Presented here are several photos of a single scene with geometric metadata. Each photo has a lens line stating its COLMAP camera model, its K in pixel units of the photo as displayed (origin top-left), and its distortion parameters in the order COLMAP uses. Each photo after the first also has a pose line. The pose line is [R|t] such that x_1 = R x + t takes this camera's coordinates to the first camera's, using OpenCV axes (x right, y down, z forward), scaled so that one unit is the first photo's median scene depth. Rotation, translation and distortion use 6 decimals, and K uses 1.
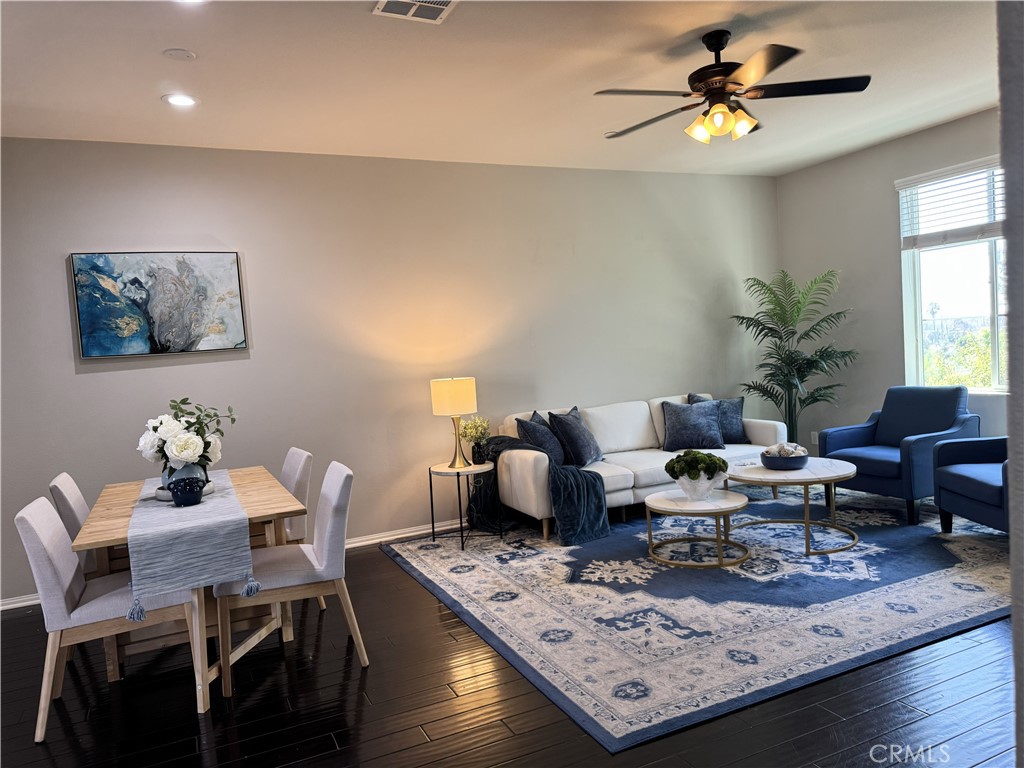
lens RADIAL K [[725.5, 0, 510.8], [0, 725.5, 387.6], [0, 0, 1]] dist [0.038845, -0.034877]
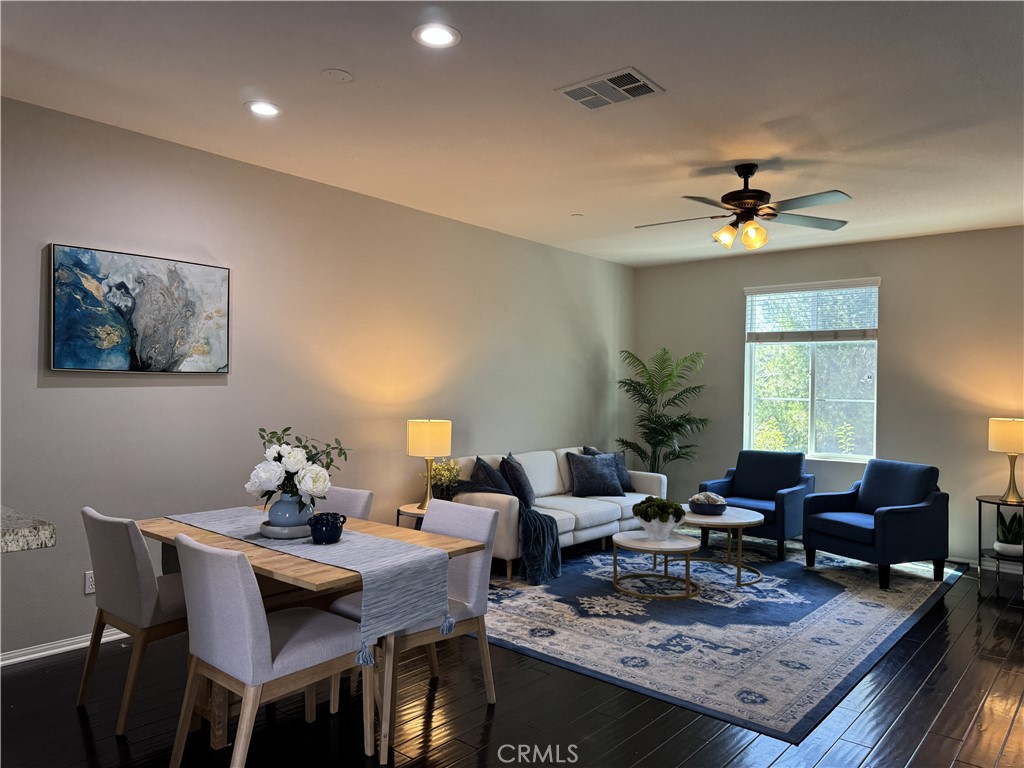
lens RADIAL K [[725.5, 0, 511.7], [0, 725.5, 380.0], [0, 0, 1]] dist [0.038845, -0.034877]
pose [[0.908453, 0.087485, 0.408729, -0.442028], [-0.055402, 0.994426, -0.089710, 0.017341], [-0.414299, 0.058853, 0.908236, 0.030424]]
